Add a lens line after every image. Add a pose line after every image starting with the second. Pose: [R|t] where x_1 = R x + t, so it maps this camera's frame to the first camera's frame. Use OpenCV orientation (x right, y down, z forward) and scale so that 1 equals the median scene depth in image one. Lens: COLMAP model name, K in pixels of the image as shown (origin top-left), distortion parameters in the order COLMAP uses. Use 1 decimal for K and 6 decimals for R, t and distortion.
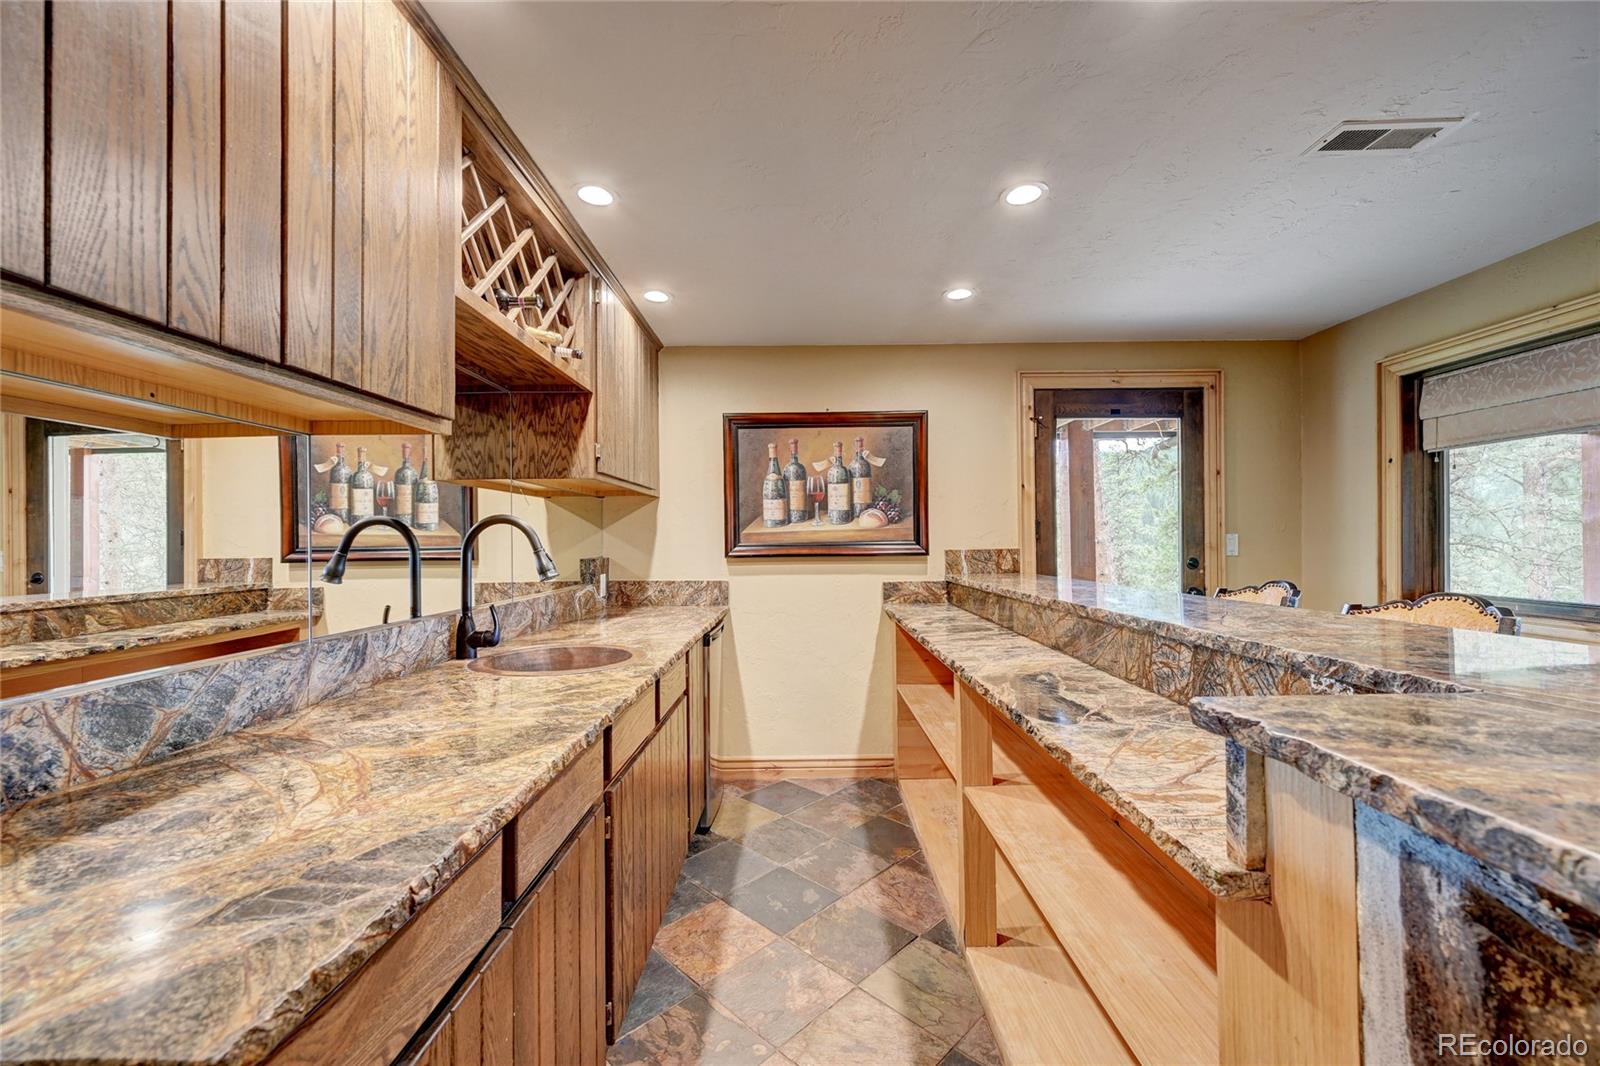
lens RADIAL K [[631.6, 0, 798.2], [0, 631.6, 539.8], [0, 0, 1]] dist [0.000188, -0.000125]
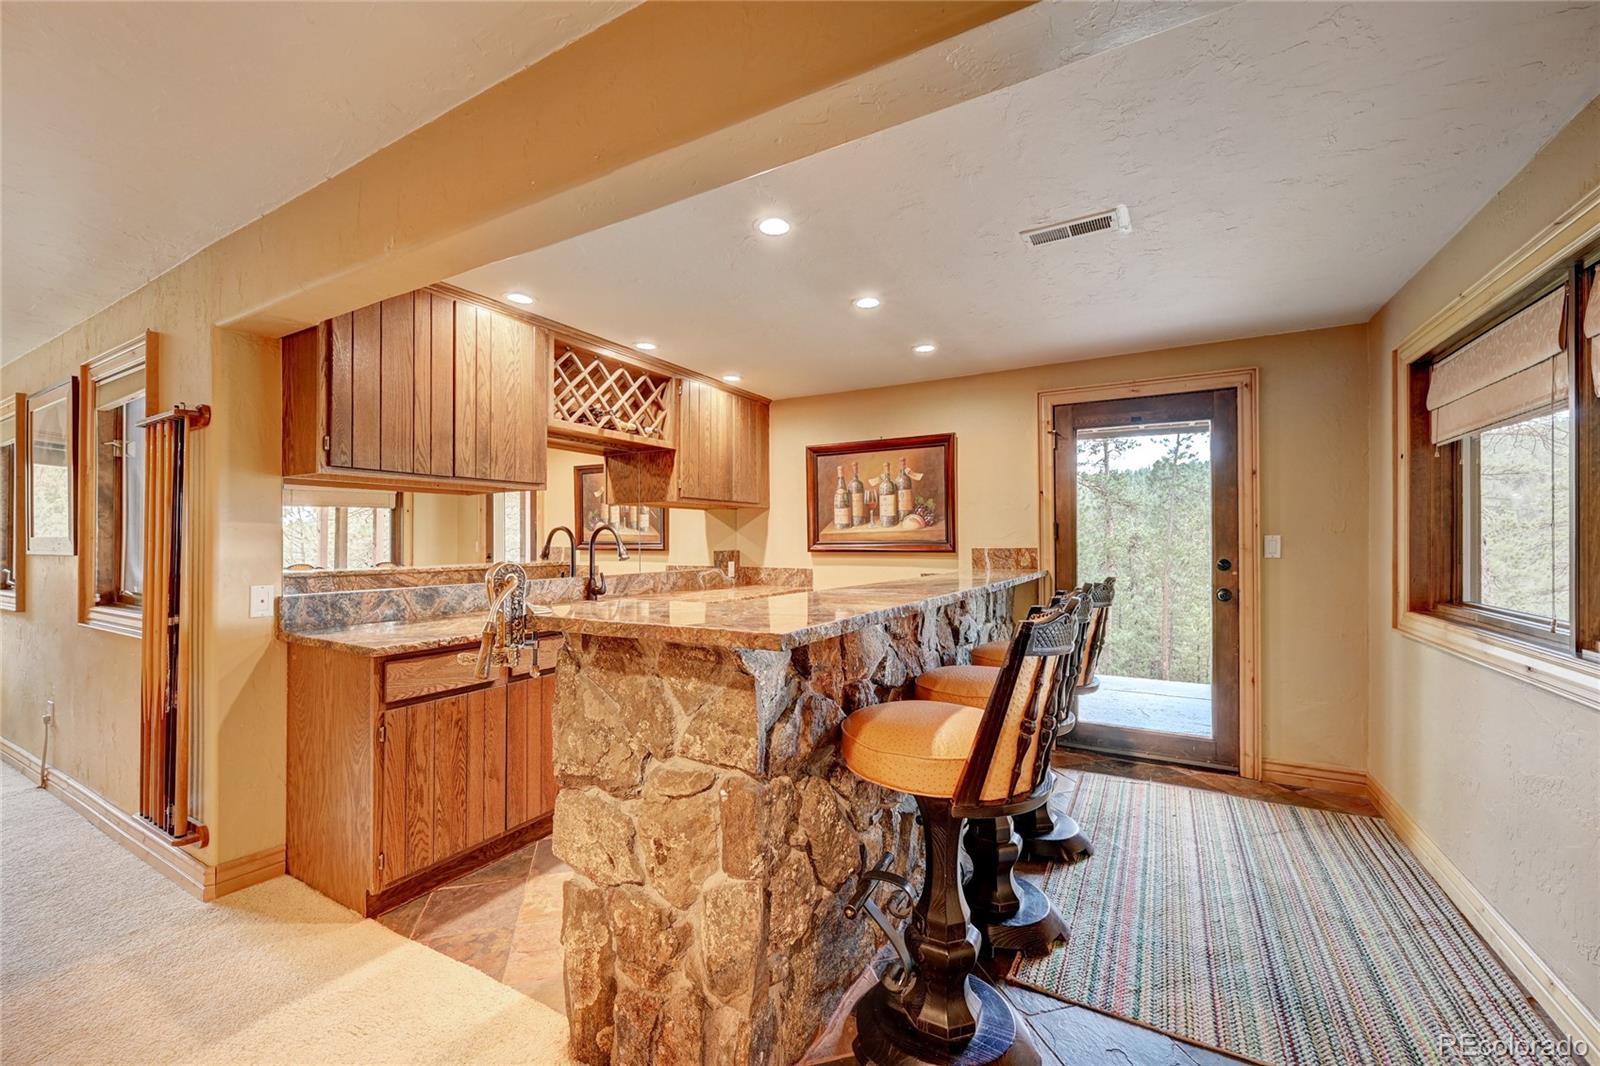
lens RADIAL K [[631.6, 0, 796.2], [0, 631.6, 539.9], [0, 0, 1]] dist [0.000188, -0.000125]
pose [[0.870699, 0.006608, -0.491773, 0.530890], [-0.004570, 0.999975, 0.005346, -0.004377], [0.491796, -0.002407, 0.870707, -0.199878]]
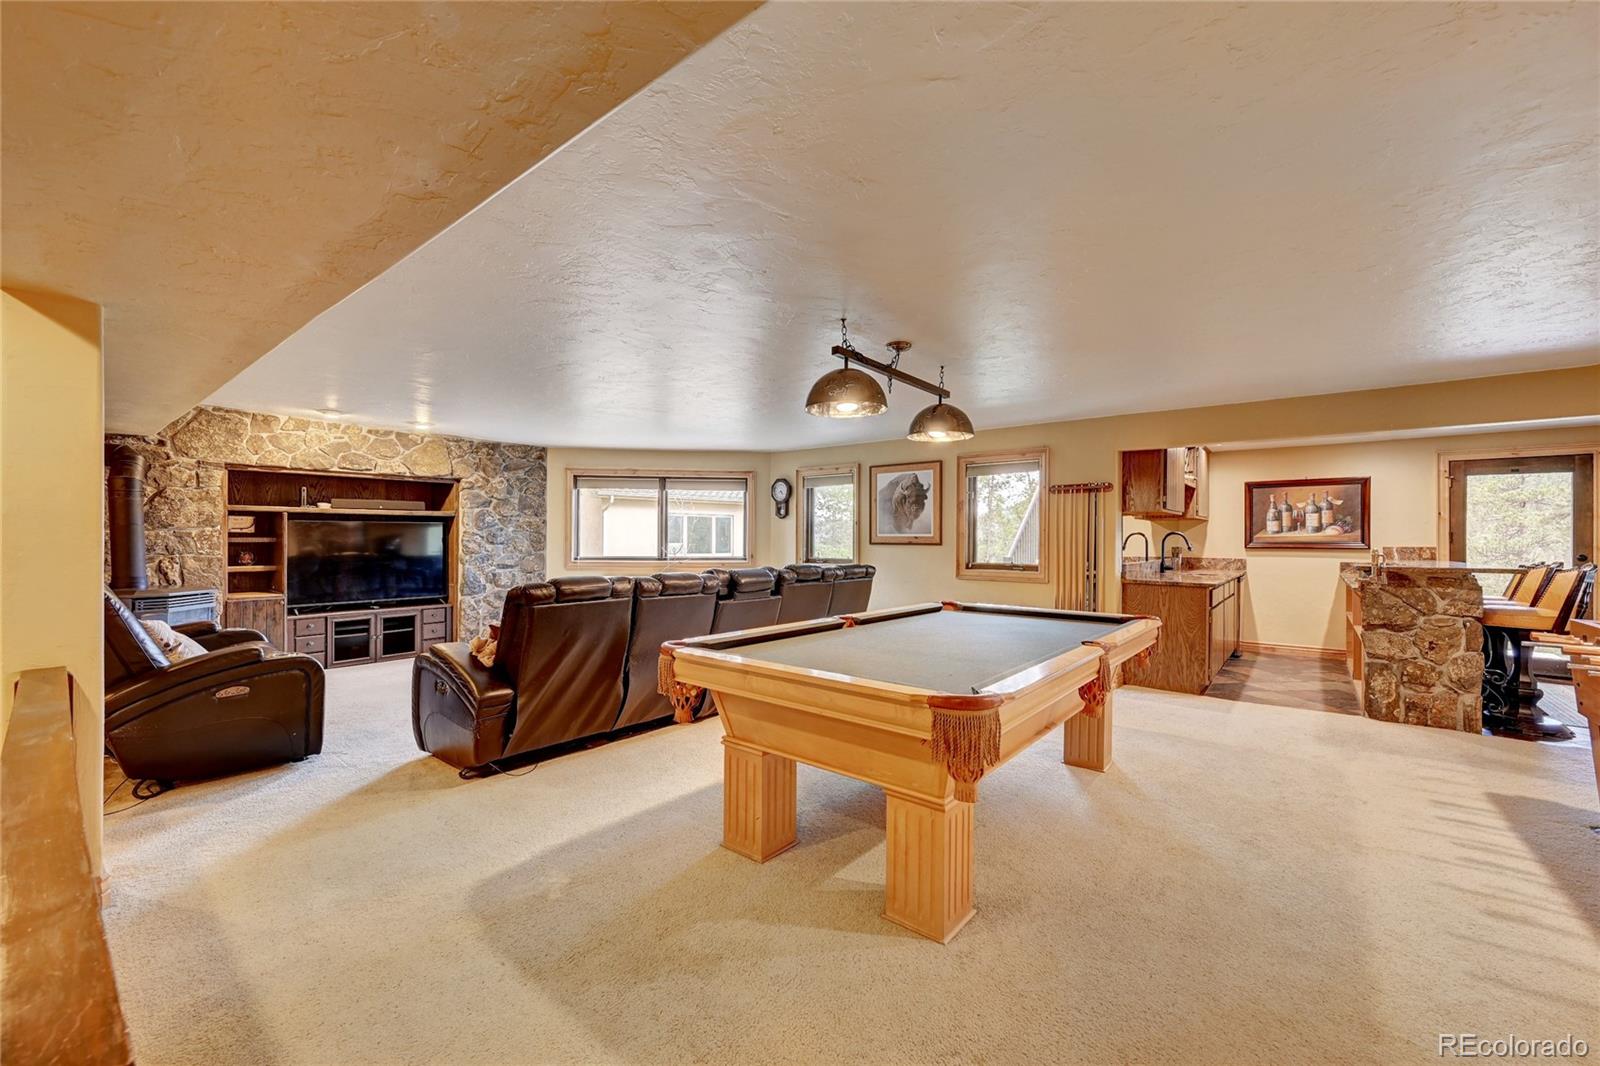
lens RADIAL K [[631.6, 0, 800.4], [0, 631.6, 538.2], [0, 0, 1]] dist [0.000188, -0.000125]
pose [[0.776485, 0.013187, -0.629998, 0.066025], [-0.010171, 0.999913, 0.008393, -0.008466], [0.630054, -0.000109, 0.776551, -1.644192]]
